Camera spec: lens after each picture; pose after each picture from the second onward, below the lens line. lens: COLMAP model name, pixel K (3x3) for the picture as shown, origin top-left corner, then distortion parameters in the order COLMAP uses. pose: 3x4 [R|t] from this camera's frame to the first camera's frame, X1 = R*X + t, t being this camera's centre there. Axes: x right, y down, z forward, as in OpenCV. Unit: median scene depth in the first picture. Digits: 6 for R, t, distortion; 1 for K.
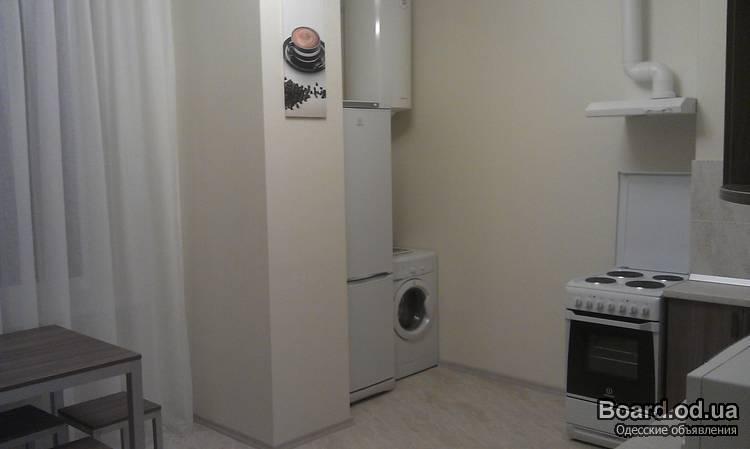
lens RADIAL K [[737.2, 0, 375.0], [0, 737.2, 224.5], [0, 0, 1]] dist [-0.000729, -0.001118]
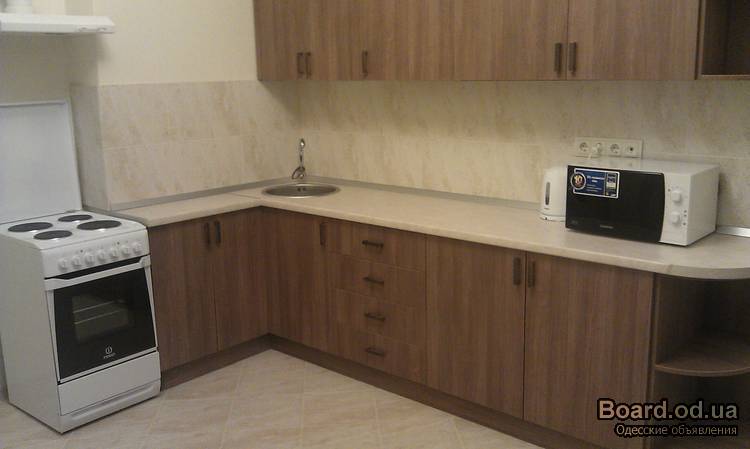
lens RADIAL K [[737.2, 0, 375.0], [0, 737.2, 224.5], [0, 0, 1]] dist [-0.000729, -0.001118]
pose [[-0.026873, -0.196687, 0.980098, -0.535249], [0.121307, 0.972565, 0.198501, -0.058974], [-0.992251, 0.124227, -0.002276, 0.674189]]
